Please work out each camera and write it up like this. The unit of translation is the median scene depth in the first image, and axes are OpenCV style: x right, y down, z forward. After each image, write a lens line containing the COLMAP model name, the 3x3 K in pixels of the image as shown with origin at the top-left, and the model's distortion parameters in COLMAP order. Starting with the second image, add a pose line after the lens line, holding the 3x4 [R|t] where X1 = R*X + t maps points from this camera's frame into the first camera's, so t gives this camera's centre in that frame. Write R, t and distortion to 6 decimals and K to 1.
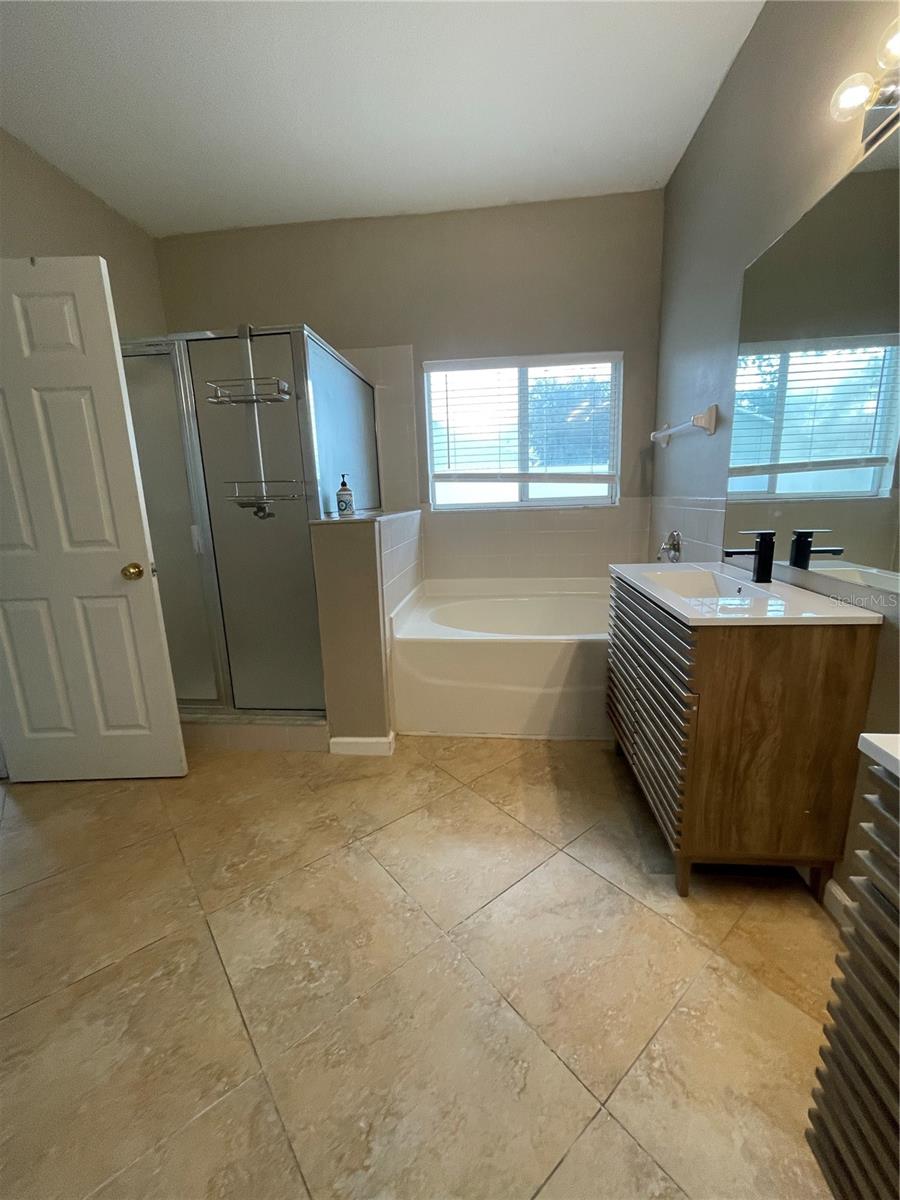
lens RADIAL K [[487.9, 0, 452.3], [0, 487.9, 598.6], [0, 0, 1]] dist [-0.004038, 0.001481]
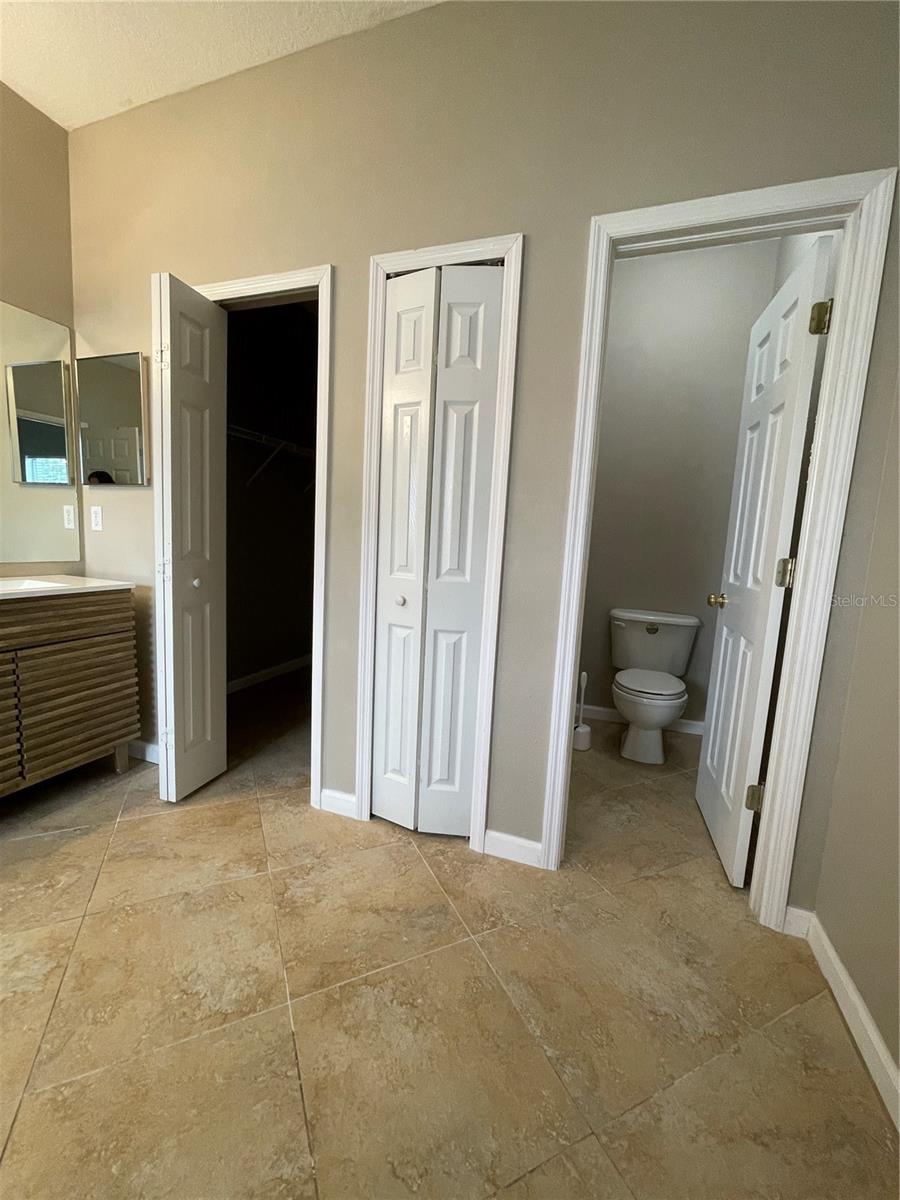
lens RADIAL K [[487.9, 0, 450.4], [0, 487.9, 598.6], [0, 0, 1]] dist [-0.004038, 0.001481]
pose [[-0.970641, -0.052630, 0.234703, -1.097022], [0.024790, 0.948684, 0.315254, -0.162699], [-0.239251, 0.311817, -0.919527, 1.107837]]
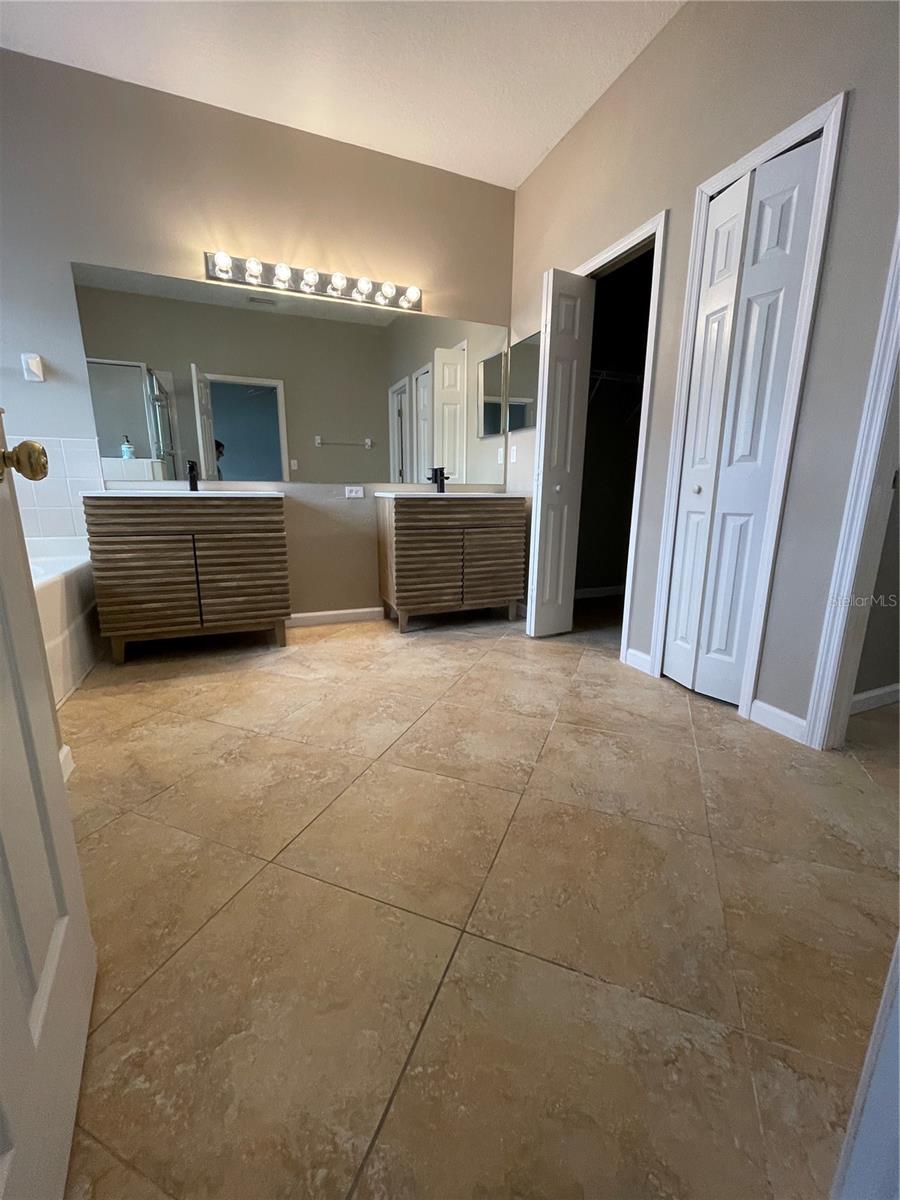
lens RADIAL K [[487.9, 0, 447.9], [0, 487.9, 603.1], [0, 0, 1]] dist [-0.004038, 0.001481]
pose [[-0.476211, -0.175024, 0.861736, -1.703885], [0.188882, 0.936755, 0.294641, -0.004484], [-0.858805, 0.303077, -0.413034, 1.364384]]
